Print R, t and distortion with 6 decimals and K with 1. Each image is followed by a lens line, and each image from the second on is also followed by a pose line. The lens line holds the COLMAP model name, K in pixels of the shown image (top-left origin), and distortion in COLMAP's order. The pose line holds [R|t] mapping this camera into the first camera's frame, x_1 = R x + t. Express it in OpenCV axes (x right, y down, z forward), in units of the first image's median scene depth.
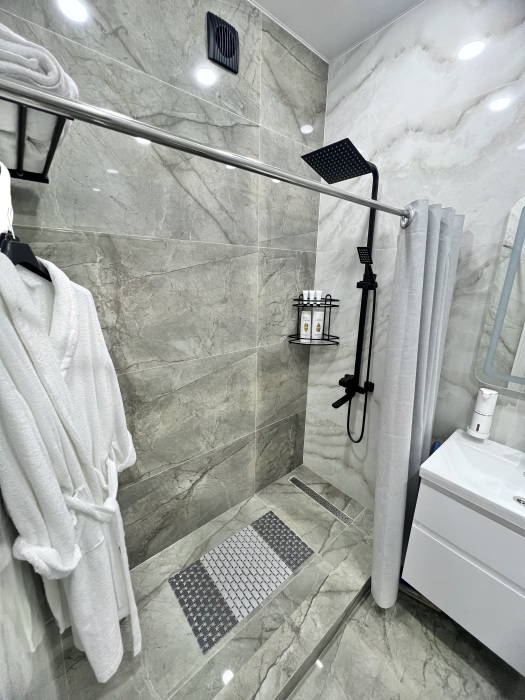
lens RADIAL K [[280.5, 0, 261.9], [0, 280.5, 349.5], [0, 0, 1]] dist [-0.000444, 0.000584]
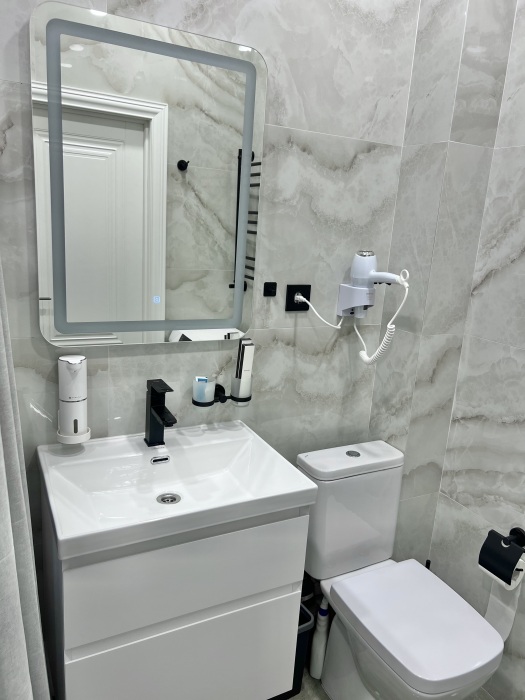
lens RADIAL K [[527.6, 0, 264.3], [0, 527.6, 351.5], [0, 0, 1]] dist [0.056483, -0.074235]
pose [[0.217139, -0.237467, 0.946816, -0.098900], [0.199484, 0.960283, 0.195096, 0.002577], [-0.955540, 0.146511, 0.255885, 0.285423]]
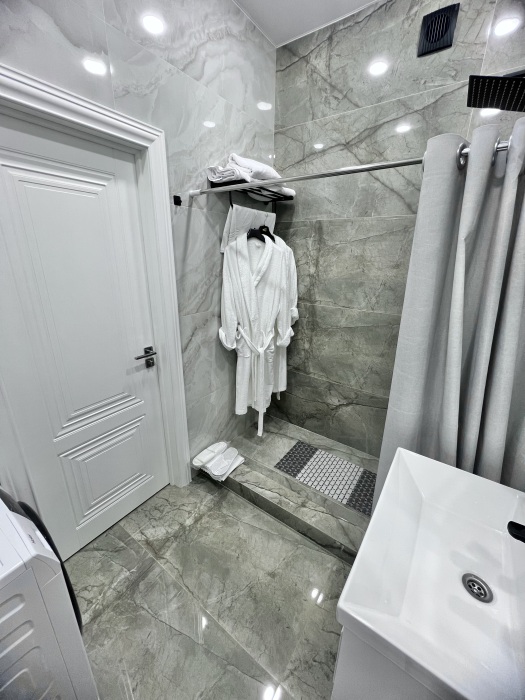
lens RADIAL K [[280.5, 0, 261.9], [0, 280.5, 349.5], [0, 0, 1]] dist [-0.000444, 0.000584]
pose [[0.251702, 0.298226, -0.920710, 0.864536], [-0.271747, 0.934845, 0.228515, 0.029788], [0.928870, 0.192683, 0.316344, 0.186982]]
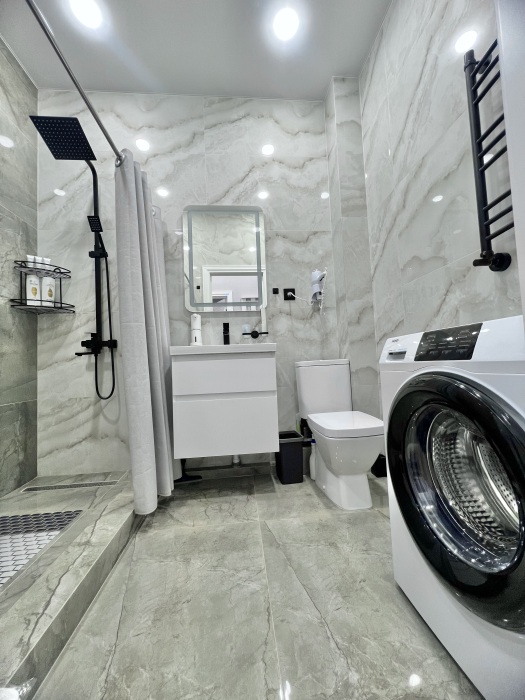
lens RADIAL K [[280.5, 0, 261.9], [0, 280.5, 349.5], [0, 0, 1]] dist [-0.000444, 0.000584]
pose [[0.573170, 0.003361, 0.819429, -0.213022], [0.267923, 0.944262, -0.191278, 0.589988], [-0.774399, 0.329178, 0.540323, -0.056180]]
